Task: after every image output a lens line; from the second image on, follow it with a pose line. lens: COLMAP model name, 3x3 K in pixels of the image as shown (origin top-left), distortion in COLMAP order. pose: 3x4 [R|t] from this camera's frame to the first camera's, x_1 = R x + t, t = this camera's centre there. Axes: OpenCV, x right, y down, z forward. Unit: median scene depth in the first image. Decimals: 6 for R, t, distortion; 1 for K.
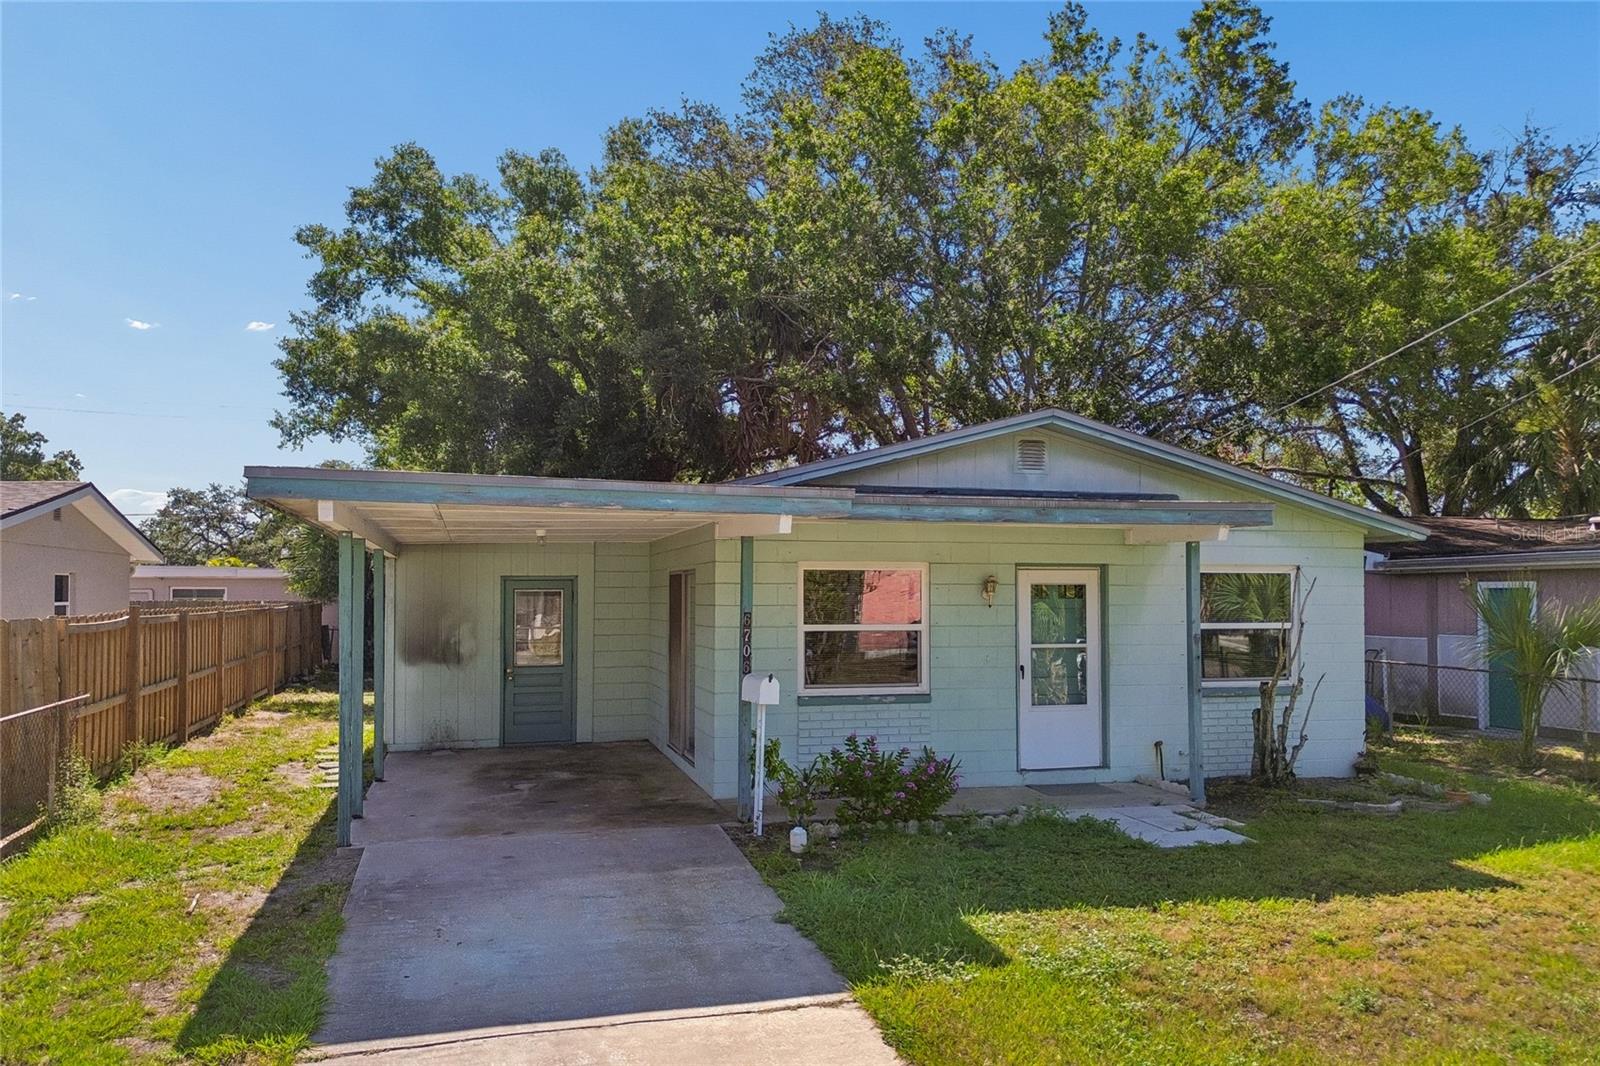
lens RADIAL K [[1170.3, 0, 791.9], [0, 1170.3, 567.2], [0, 0, 1]] dist [0.026955, -0.001838]
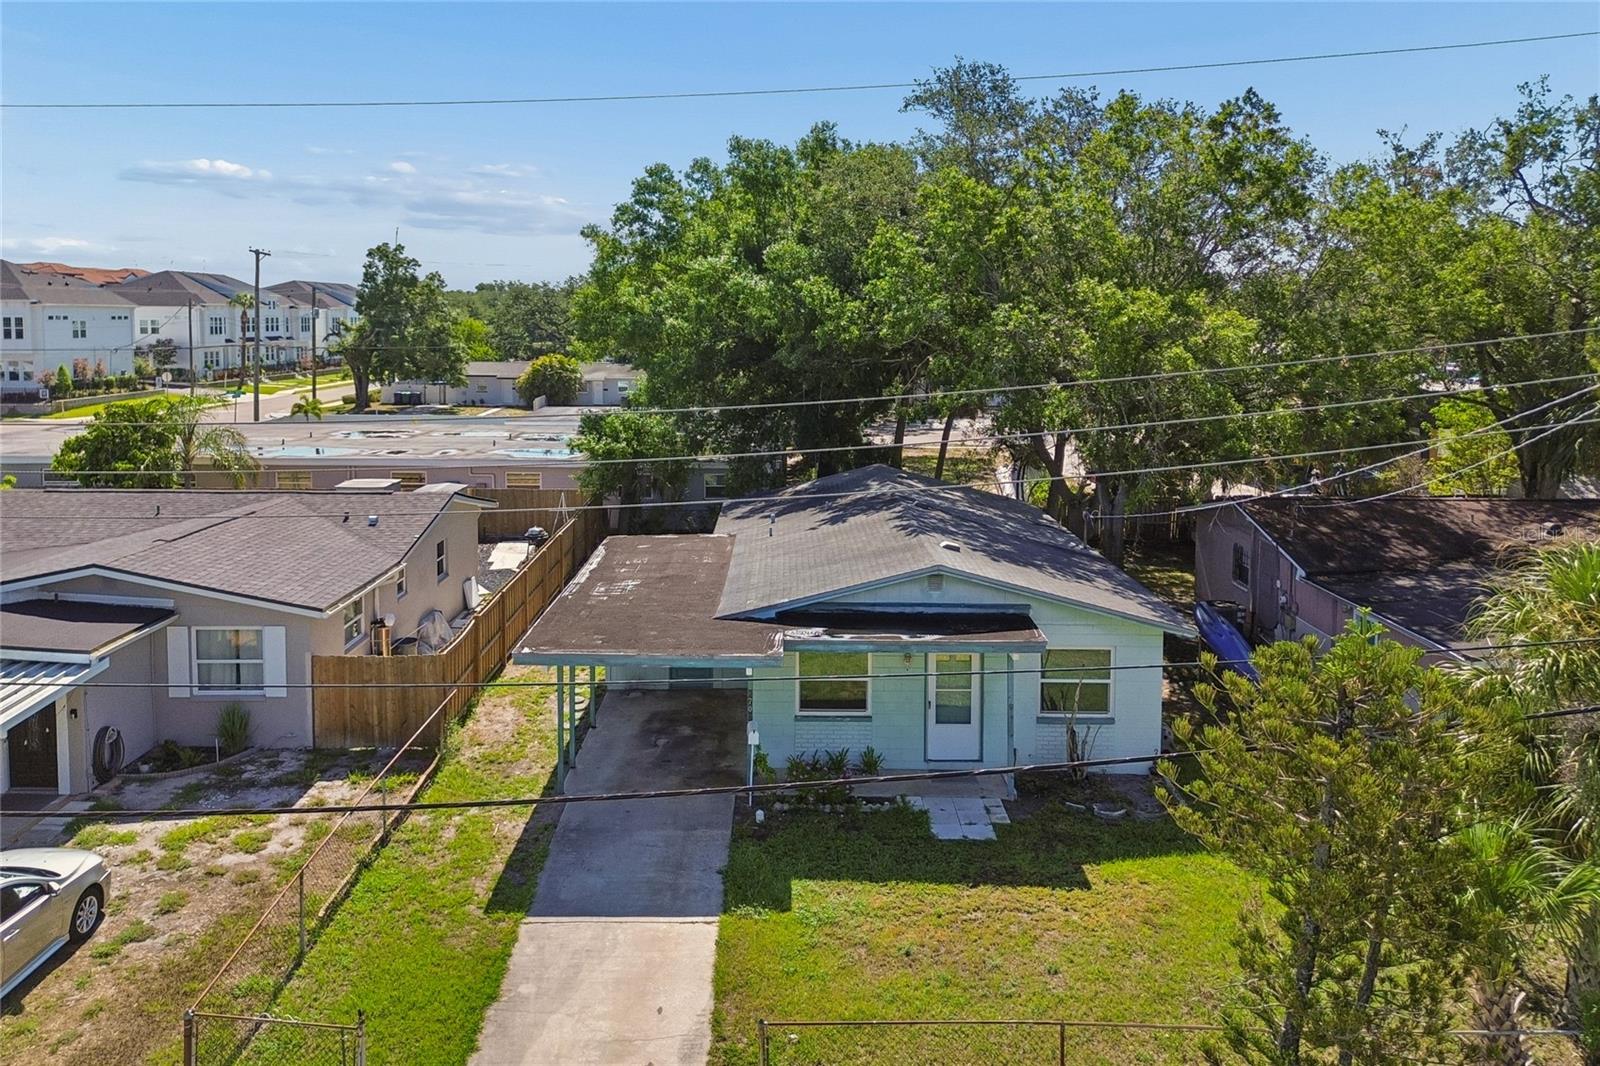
lens RADIAL K [[1184.1, 0, 783.8], [0, 1184.1, 387.5], [0, 0, 1]] dist [0.036251, -0.000085]
pose [[0.965016, 0.017663, -0.261597, 0.602102], [0.002888, 0.996952, 0.077969, -0.710187], [0.262177, -0.075996, 0.962023, -0.989310]]
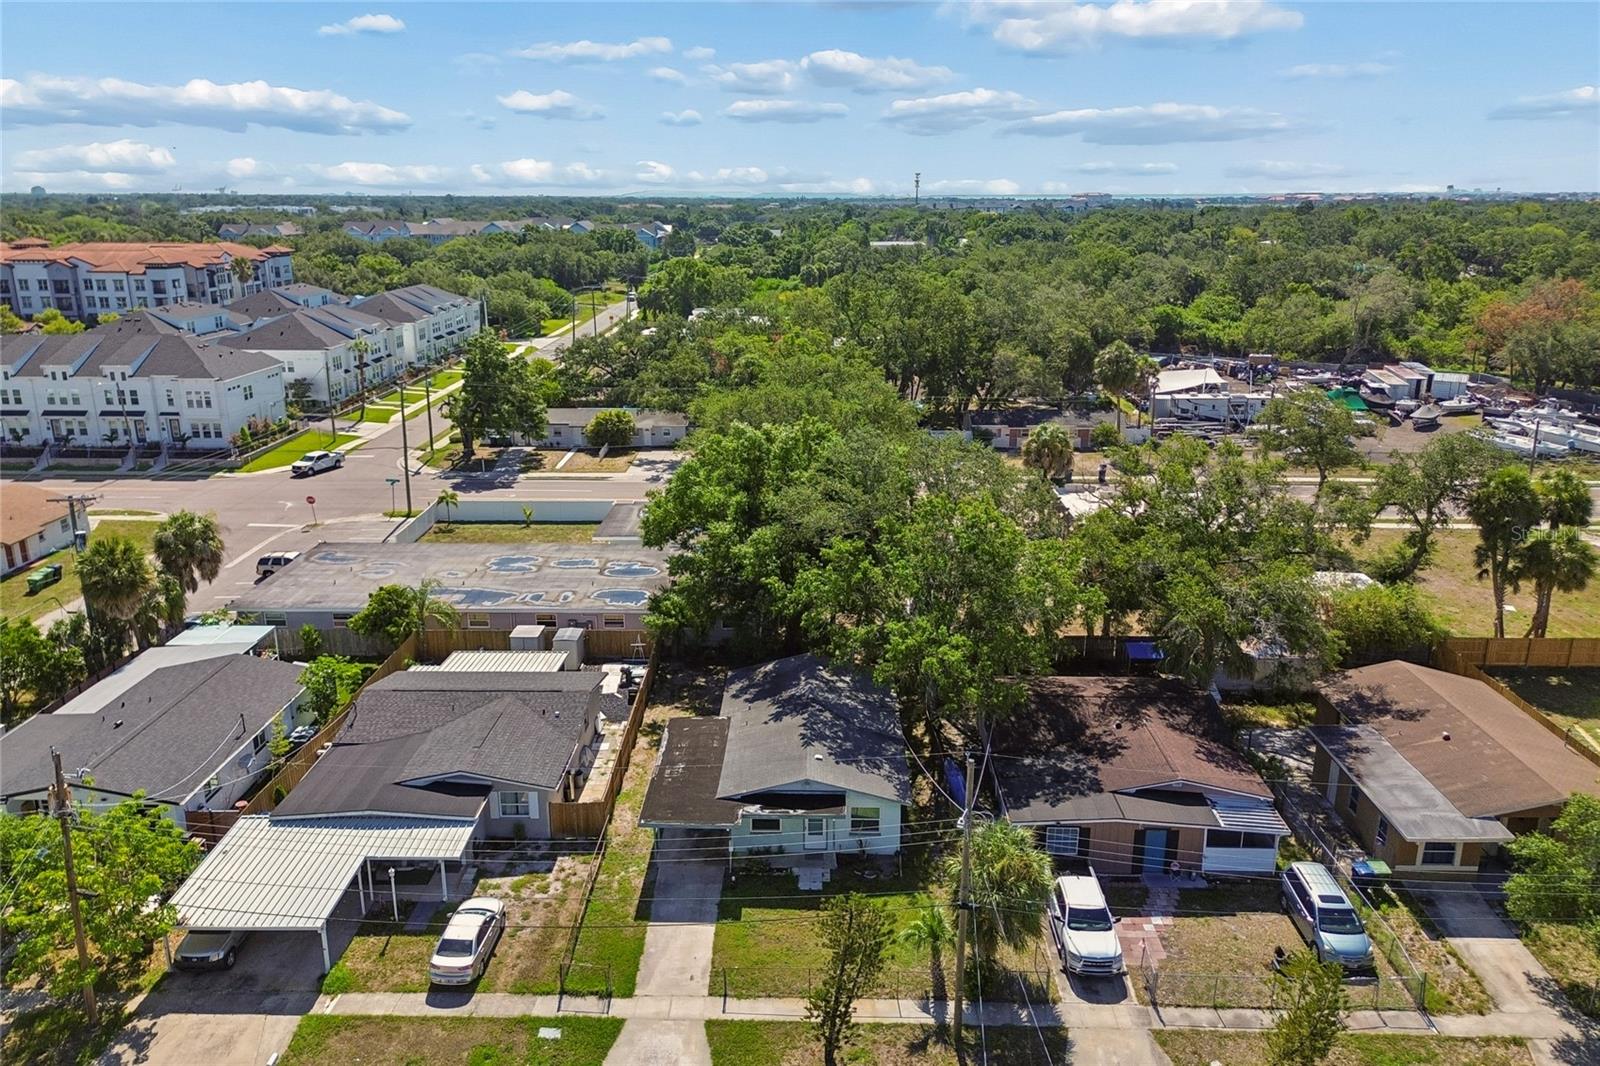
lens RADIAL K [[1154.3, 0, 800.0], [0, 1154.3, 533.0], [0, 0, 1]] dist [0.050789, -0.006272]
pose [[0.960285, 0.080570, -0.267134, 1.647149], [0.004393, 0.952917, 0.303200, -2.990427], [0.278985, -0.292332, 0.914718, -3.438873]]
